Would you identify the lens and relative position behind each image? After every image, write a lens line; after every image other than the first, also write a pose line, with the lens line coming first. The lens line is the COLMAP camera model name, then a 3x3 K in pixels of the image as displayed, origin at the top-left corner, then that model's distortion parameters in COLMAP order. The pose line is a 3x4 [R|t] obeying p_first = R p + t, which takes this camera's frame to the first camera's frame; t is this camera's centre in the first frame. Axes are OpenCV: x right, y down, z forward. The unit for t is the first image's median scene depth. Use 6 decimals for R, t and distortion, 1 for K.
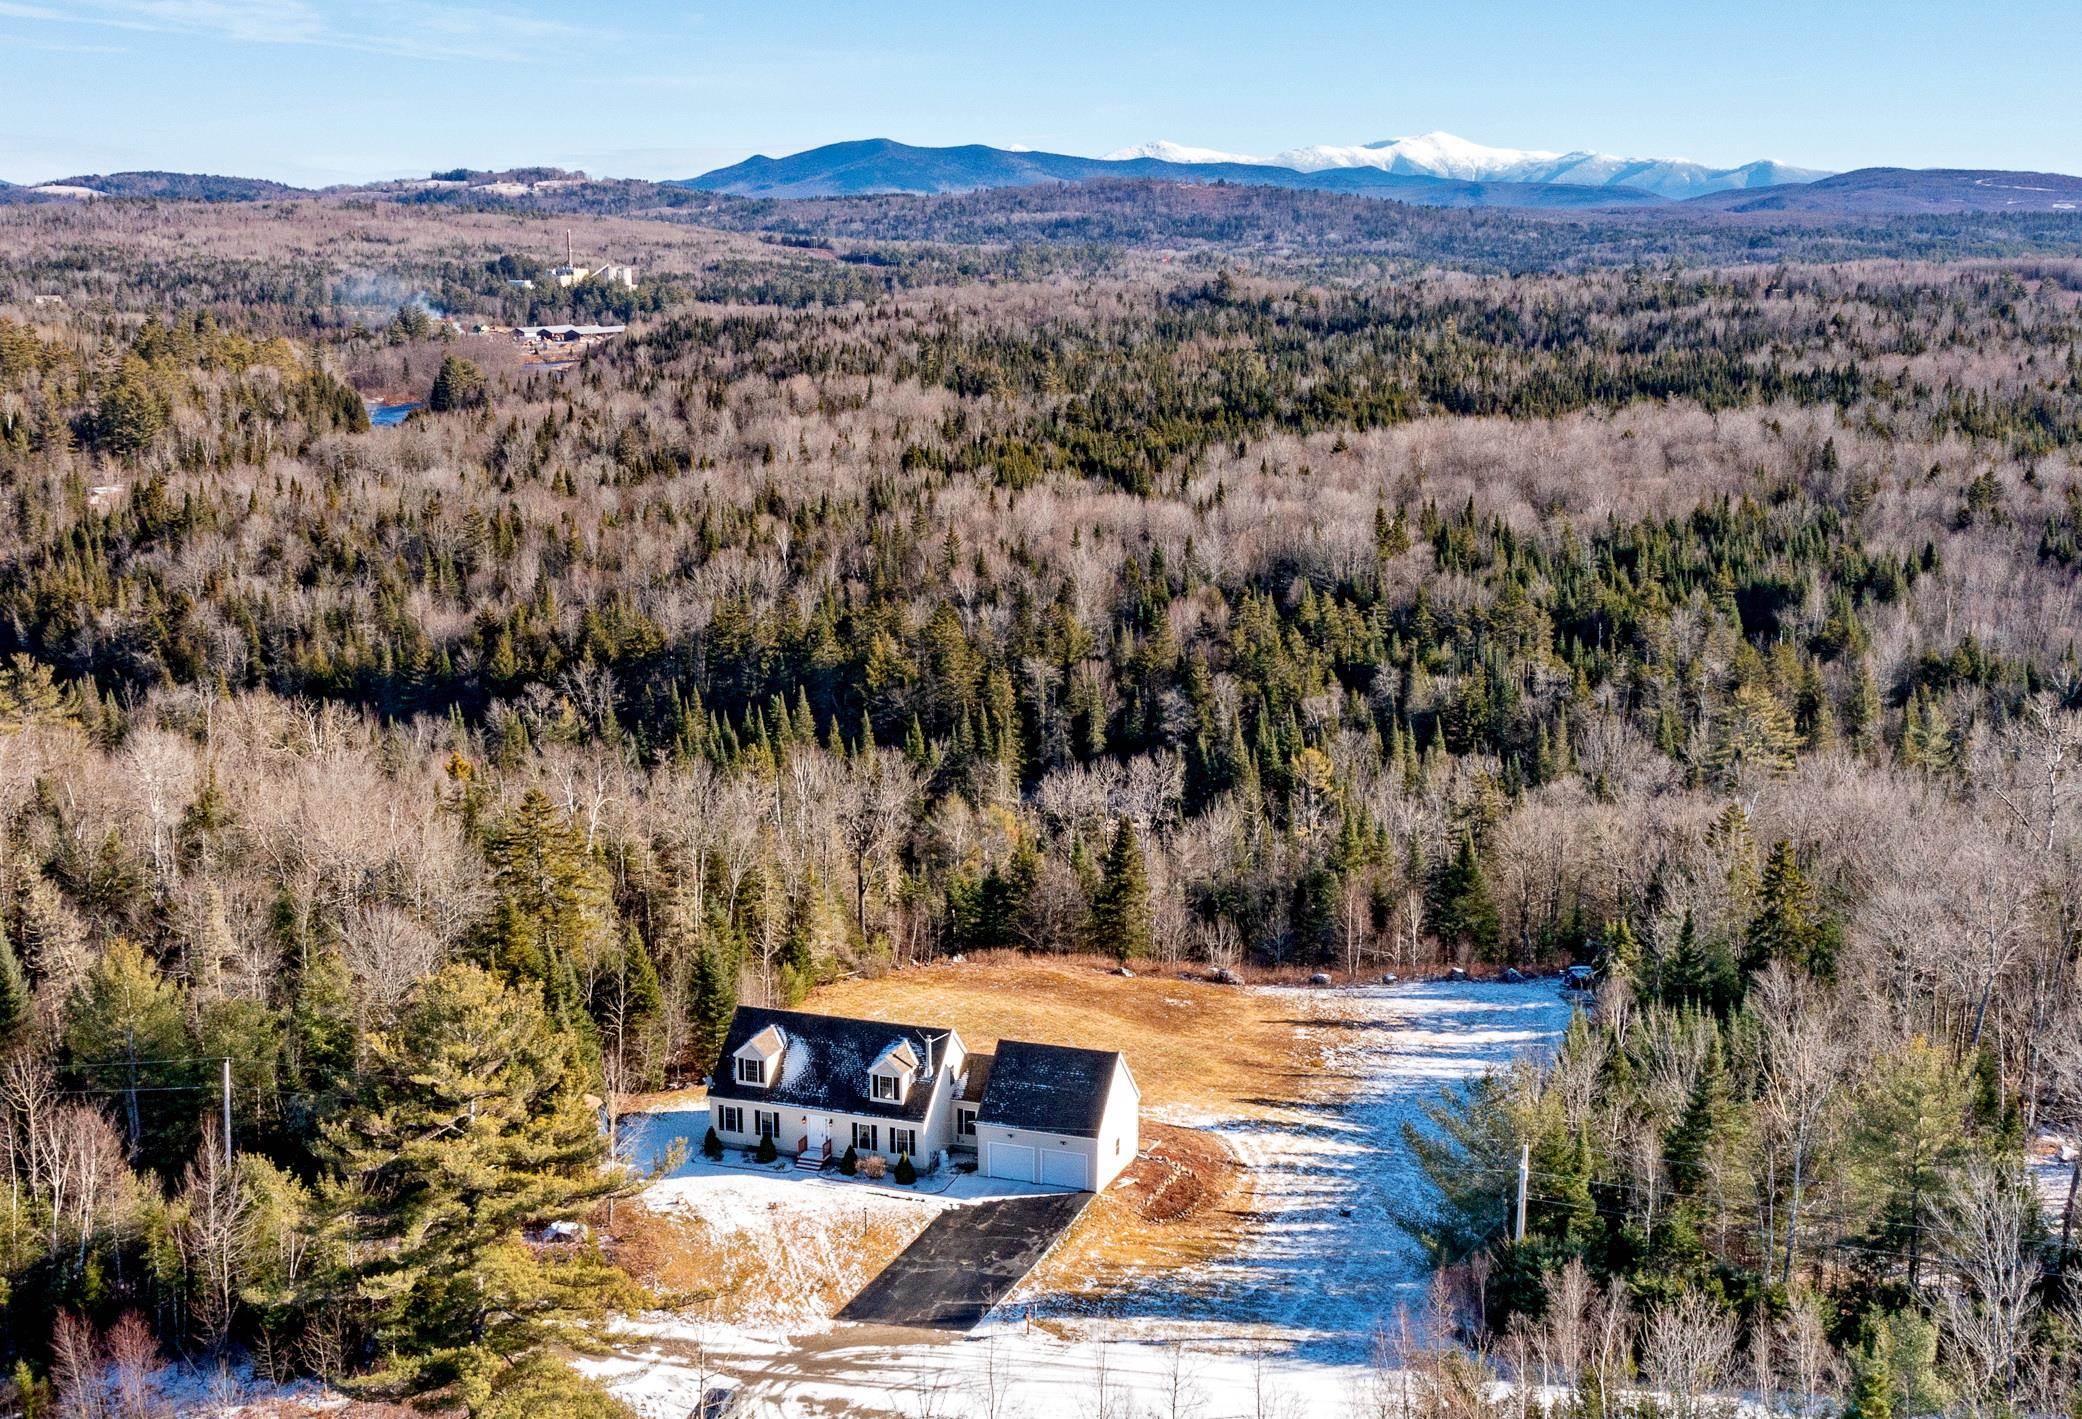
lens RADIAL K [[2470.2, 0, 1041.0], [0, 2470.2, 709.5], [0, 0, 1]] dist [-0.020912, -0.007343]
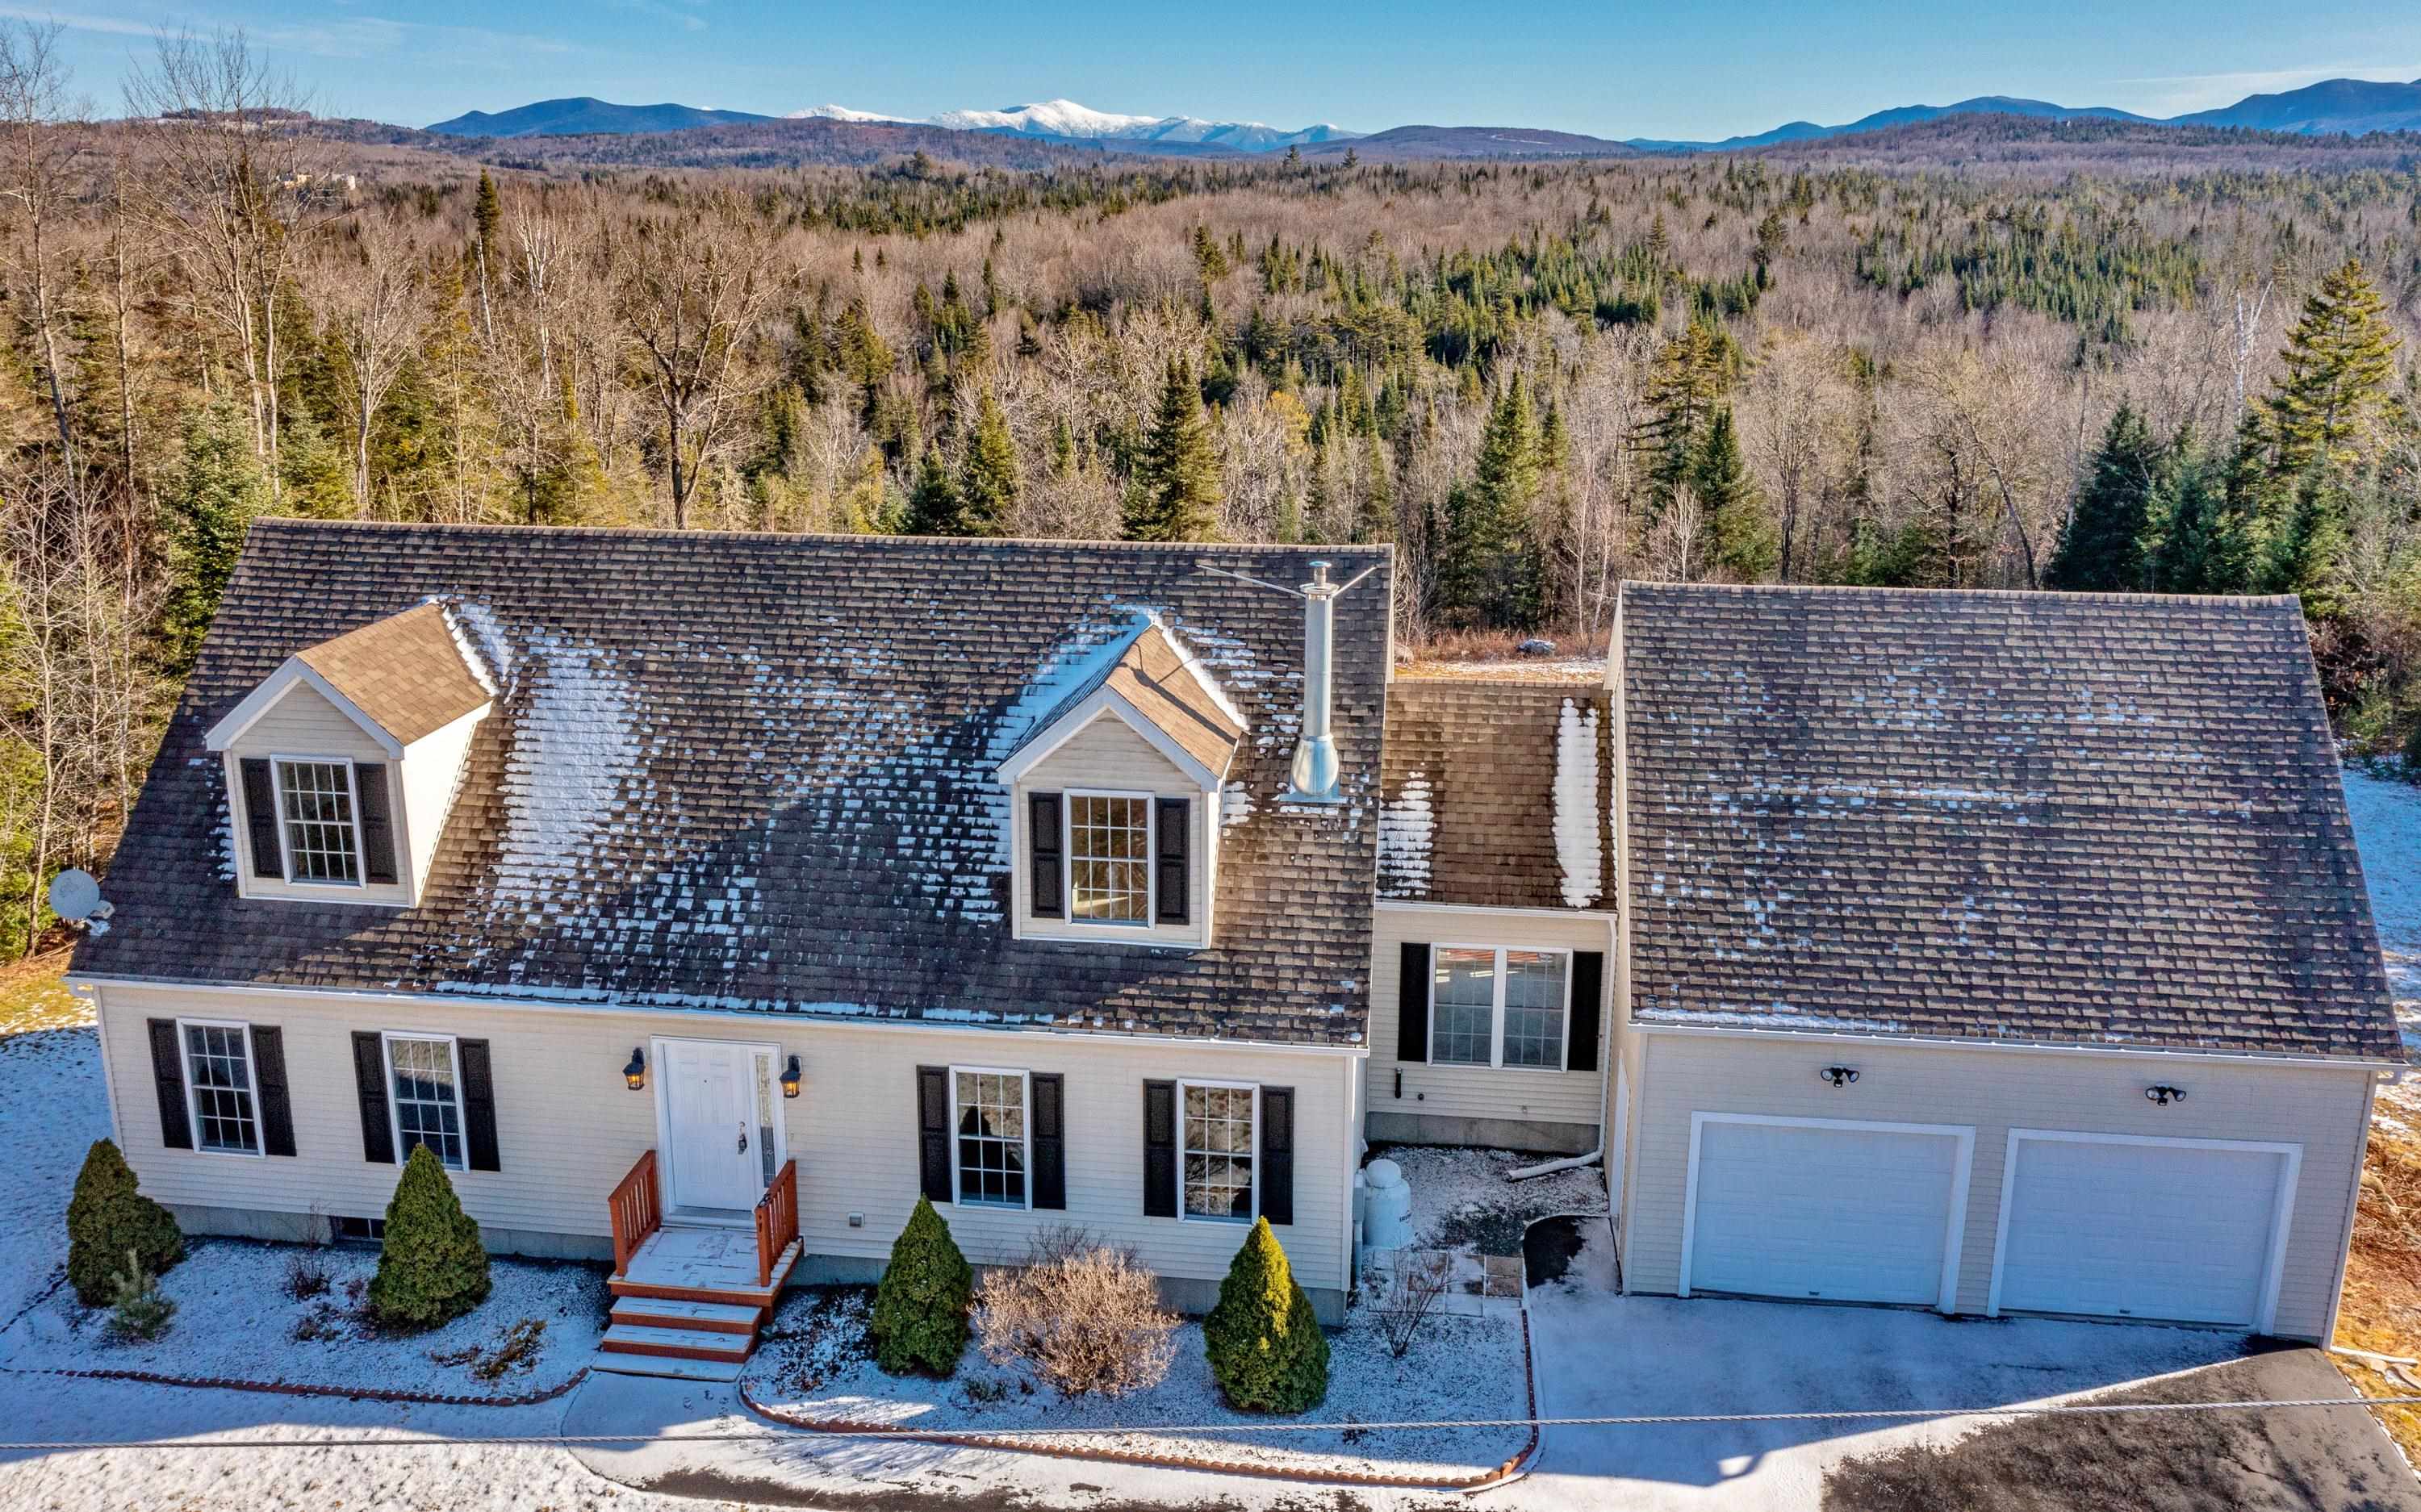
lens RADIAL K [[1983.6, 0, 1210.5], [0, 1983.6, 756.0], [0, 0, 1]] dist [0.001339, 0.008789]
pose [[0.974062, -0.051751, 0.220282, -0.084822], [0.031743, 0.995121, 0.093418, 0.129625], [-0.224042, -0.084002, 0.970953, 0.841436]]
